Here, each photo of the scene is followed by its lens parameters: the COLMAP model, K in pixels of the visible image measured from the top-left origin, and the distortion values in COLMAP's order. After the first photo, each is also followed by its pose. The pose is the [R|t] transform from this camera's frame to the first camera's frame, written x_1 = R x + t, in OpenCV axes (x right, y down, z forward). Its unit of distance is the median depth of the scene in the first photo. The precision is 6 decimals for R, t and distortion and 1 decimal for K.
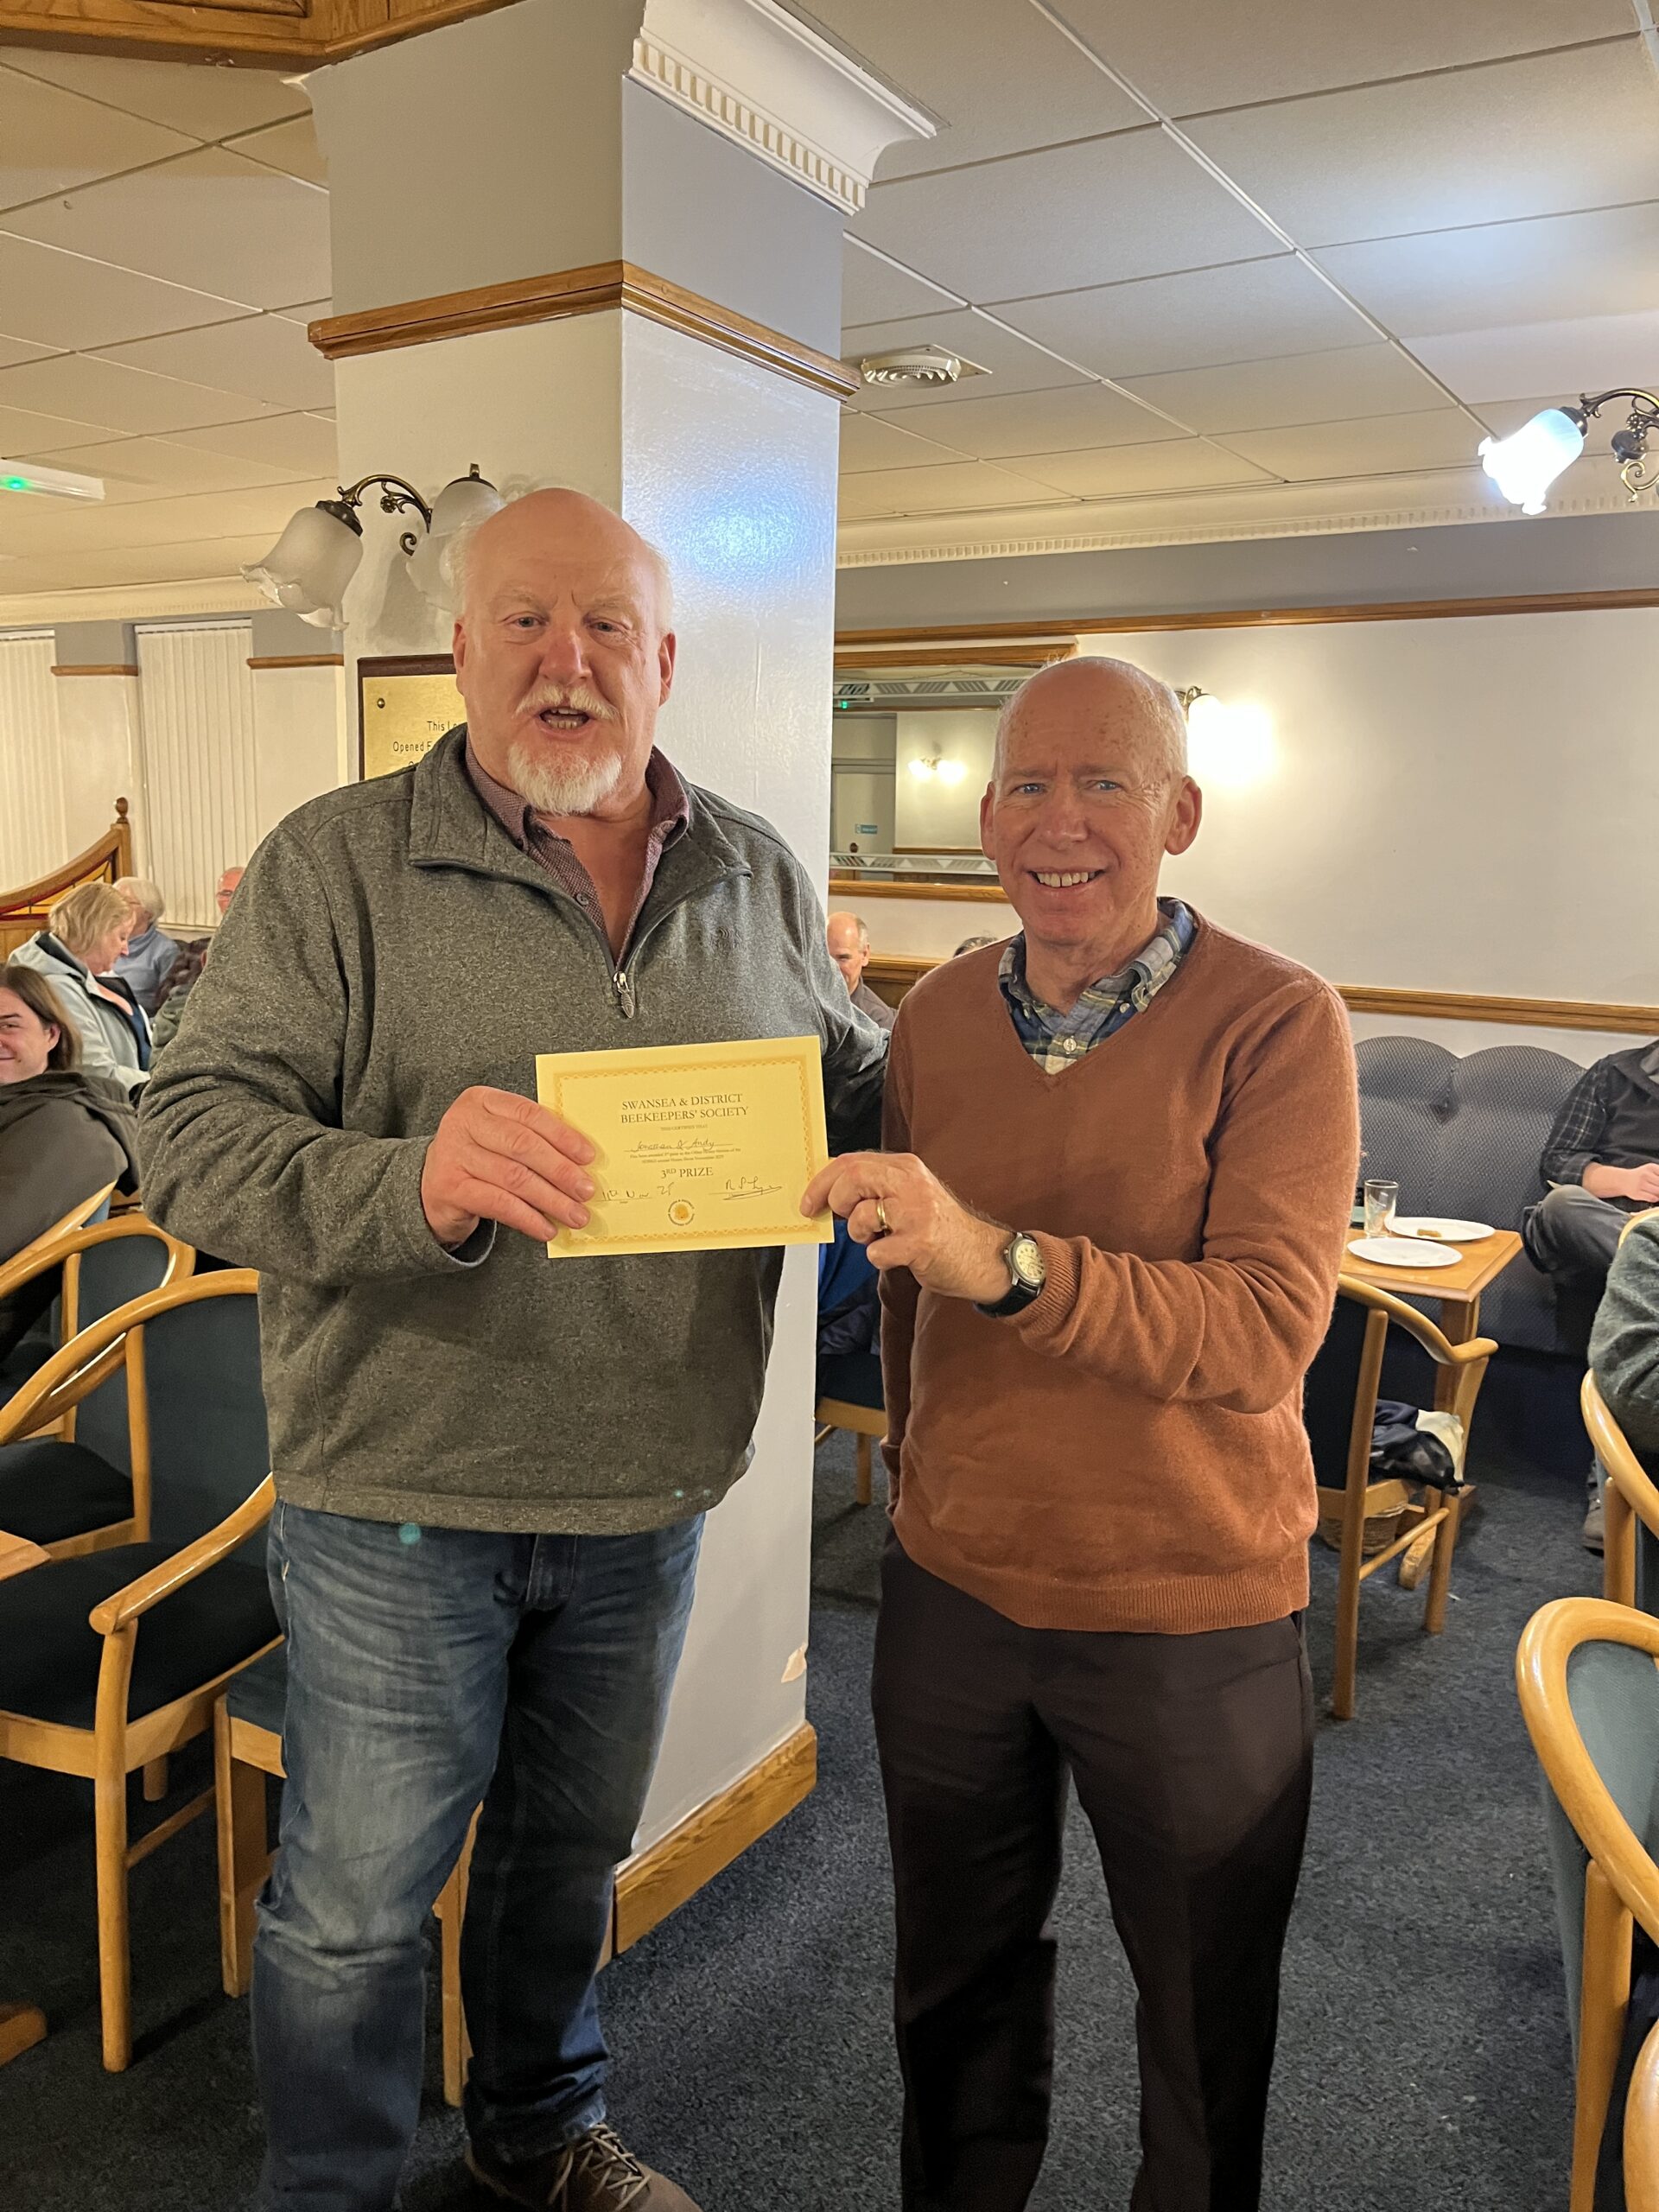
lens RADIAL K [[1679.1, 0, 818.7], [0, 1679.1, 1117.9], [0, 0, 1]] dist [0.083724, -0.119220]
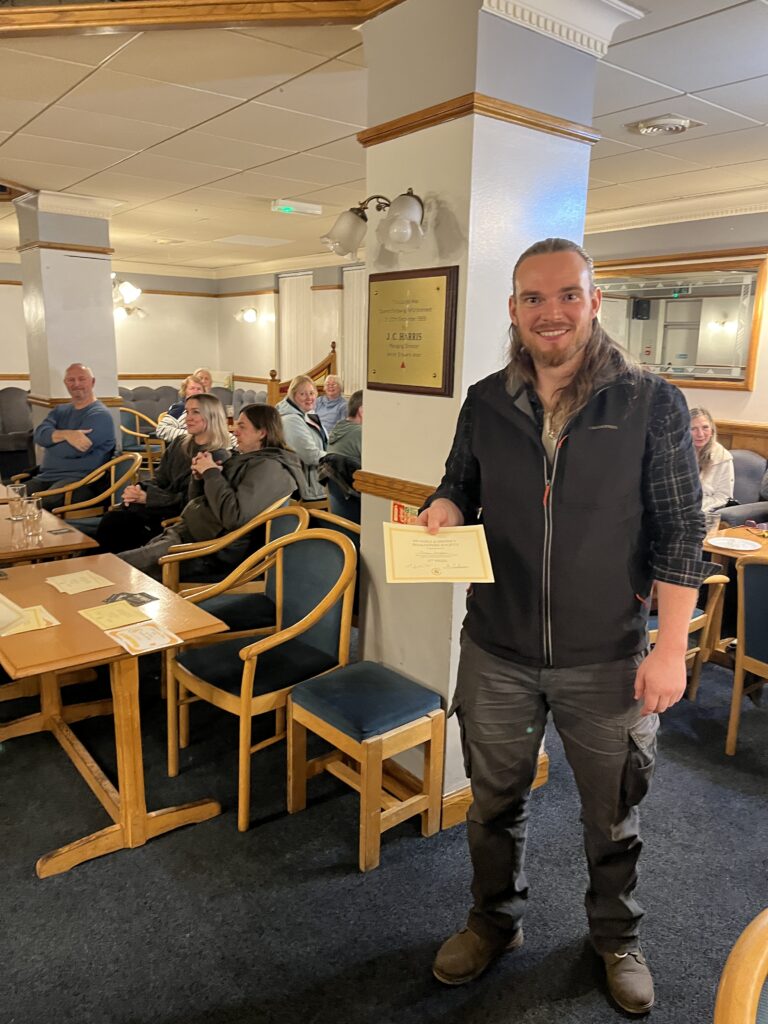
lens RADIAL K [[778.5, 0, 396.4], [0, 778.5, 517.9], [0, 0, 1]] dist [0.067841, -0.091815]
pose [[0.944272, 0.071928, -0.321212, 0.138086], [-0.061796, 0.997220, 0.041640, 0.021755], [0.323314, -0.019470, 0.946092, -0.034833]]
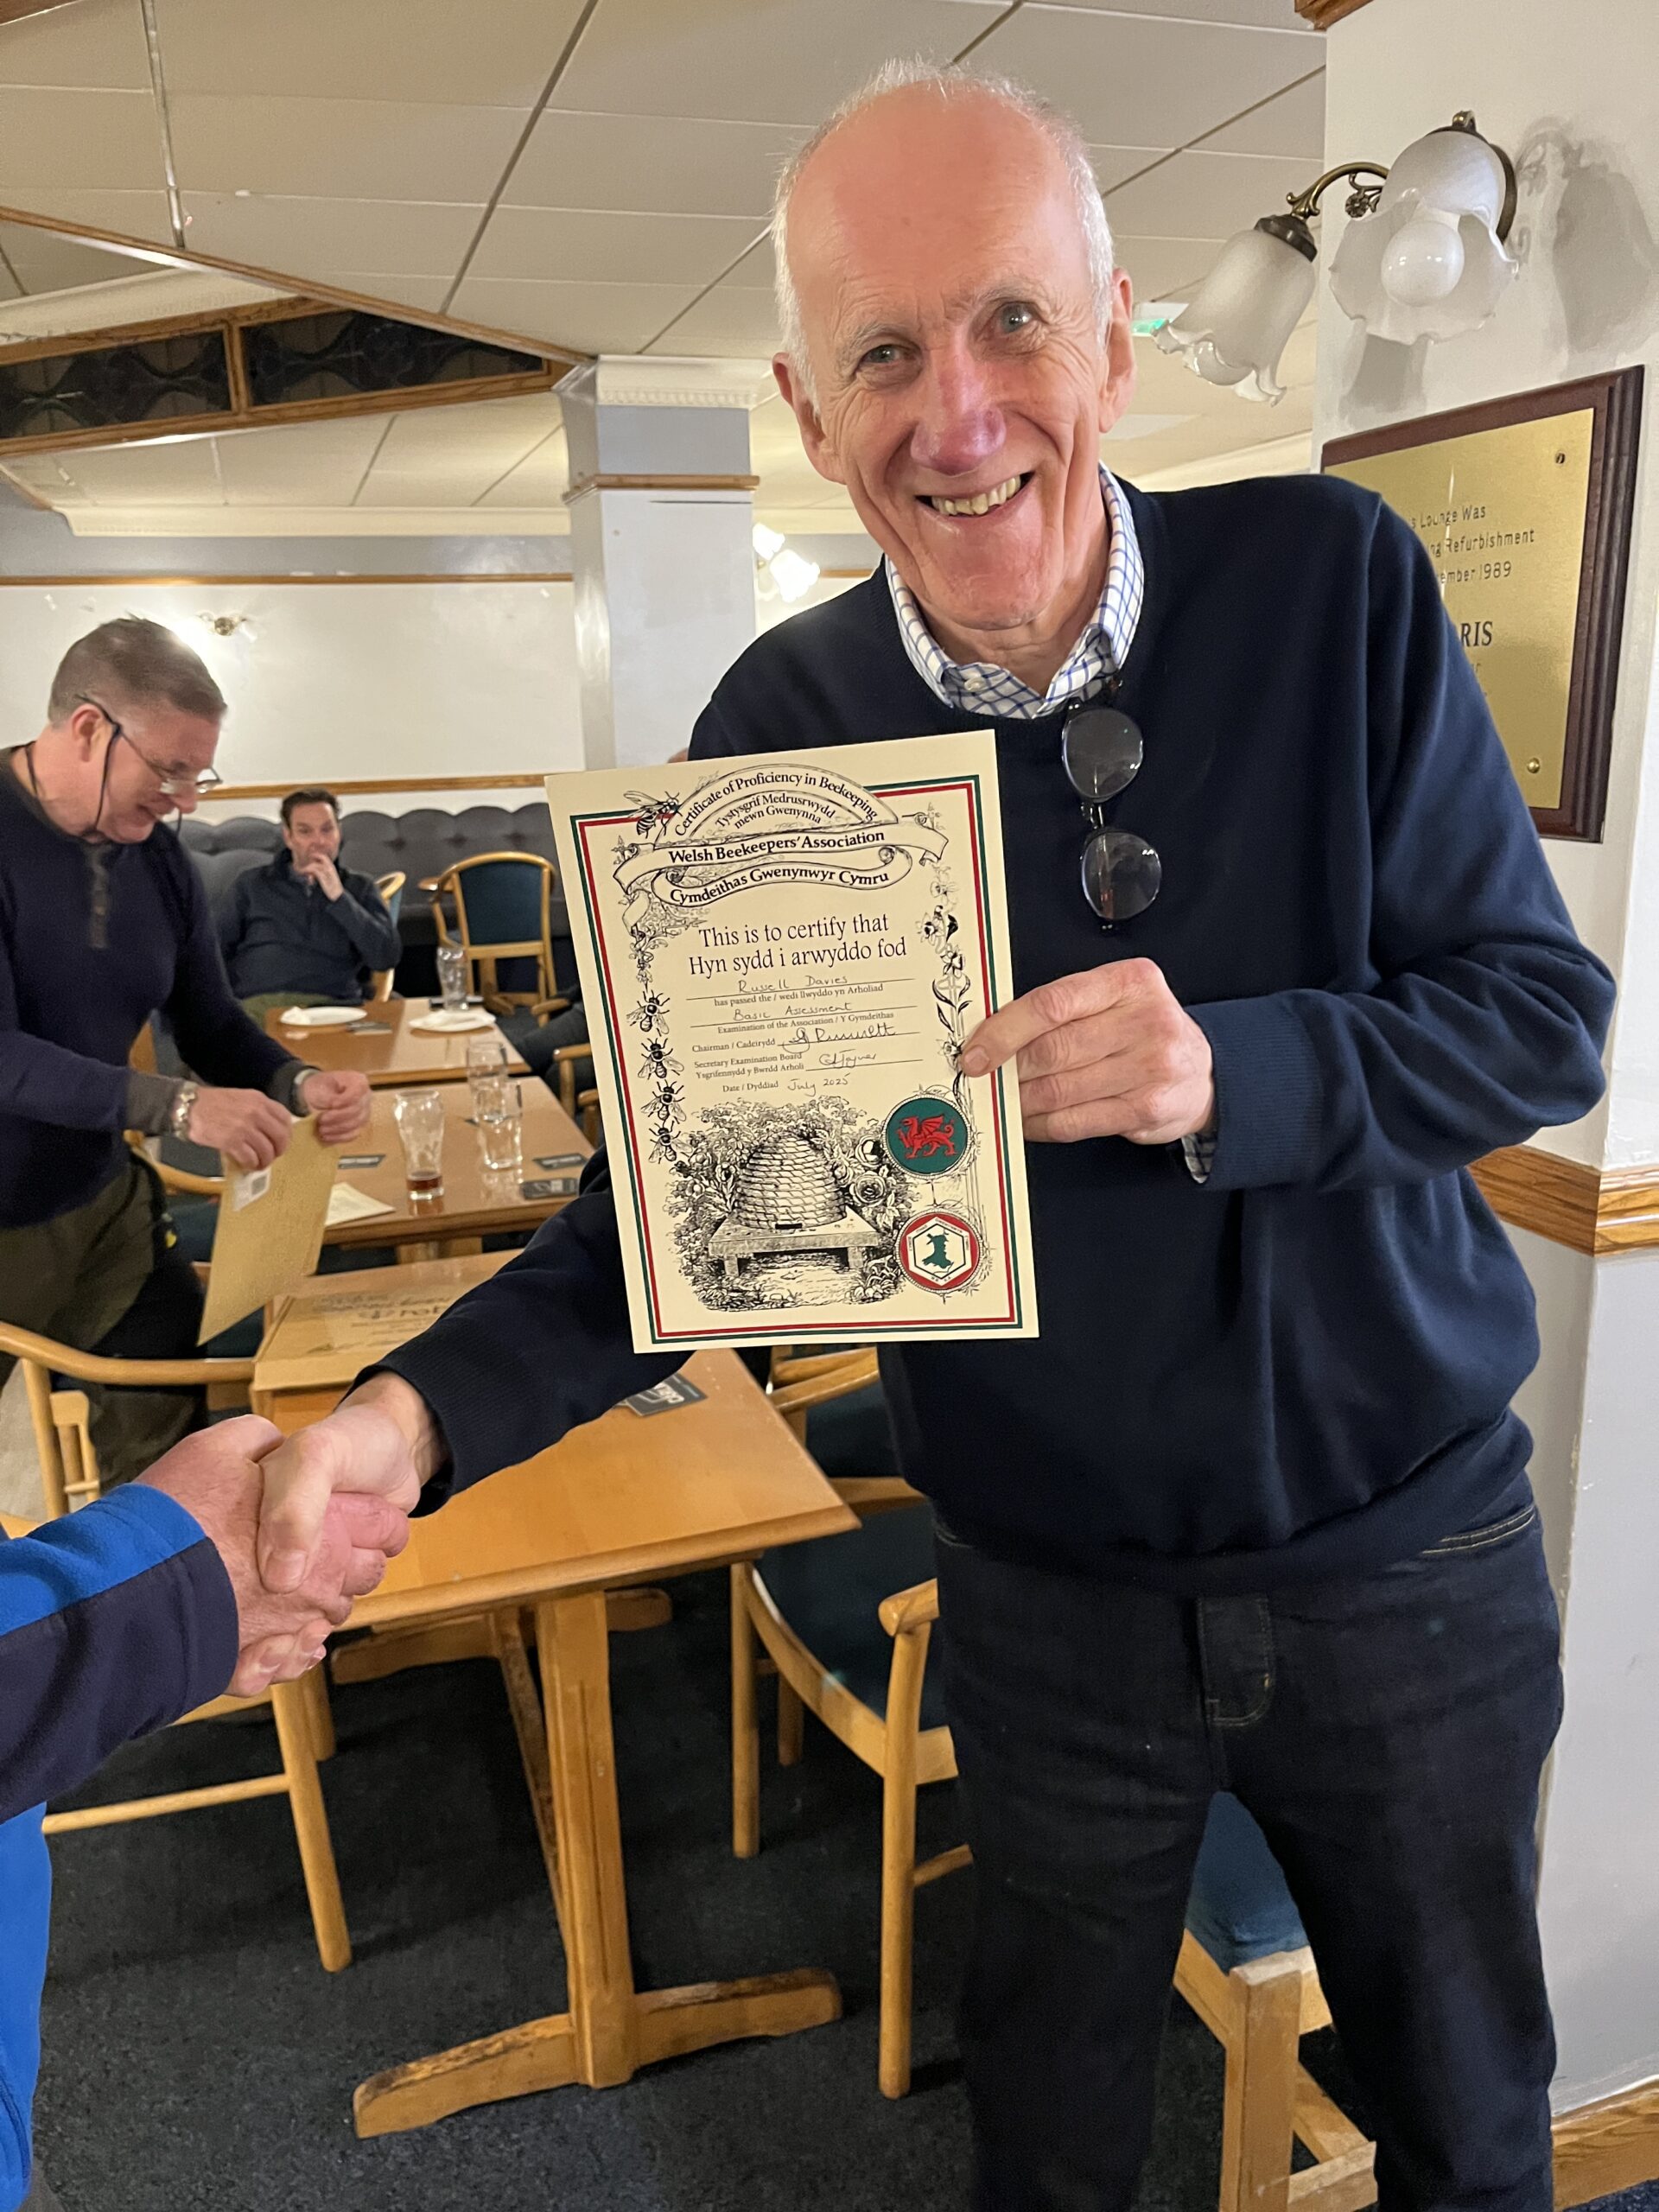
lens RADIAL K [[1679.8, 0, 828.3], [0, 1679.8, 1120.7], [0, 0, 1]] dist [0.075679, -0.115986]
pose [[0.773143, 0.117482, -0.623256, 0.055613], [-0.067660, 0.992364, 0.103127, -0.037721], [0.630613, -0.037563, 0.775188, 0.270063]]
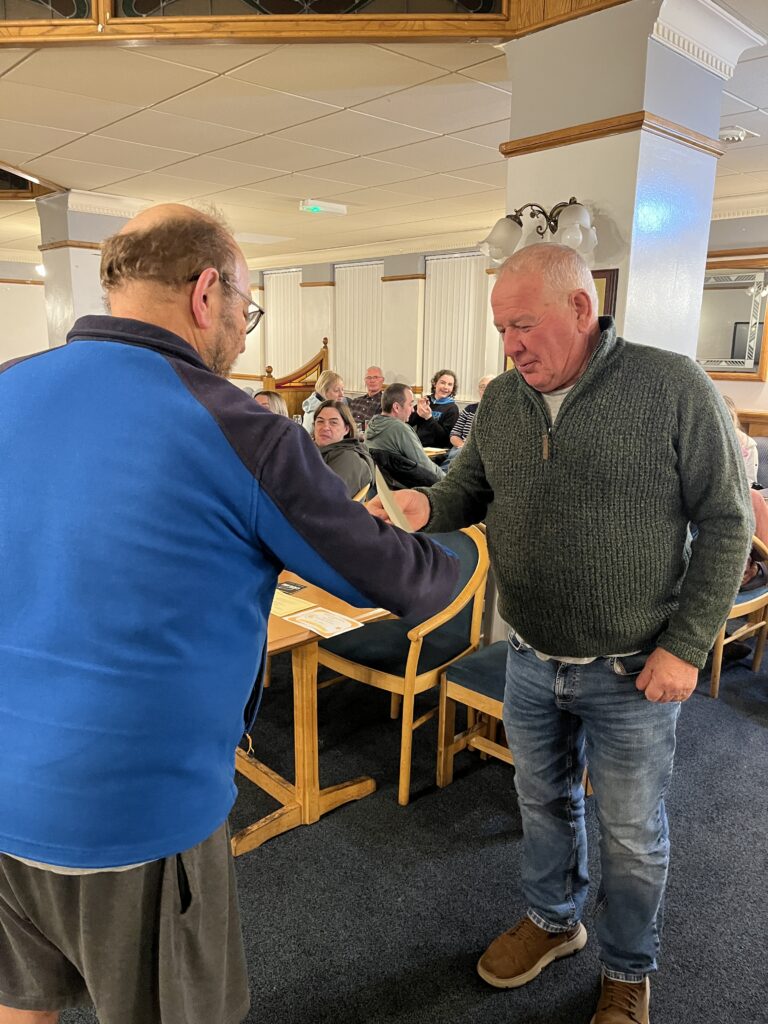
lens RADIAL K [[779.4, 0, 379.2], [0, 779.4, 509.2], [0, 0, 1]] dist [0.087418, -0.125128]
pose [[0.965519, 0.049160, -0.255650, -0.137044], [-0.041841, 0.998546, 0.033995, 0.043796], [0.256949, -0.022126, 0.966172, -0.188565]]
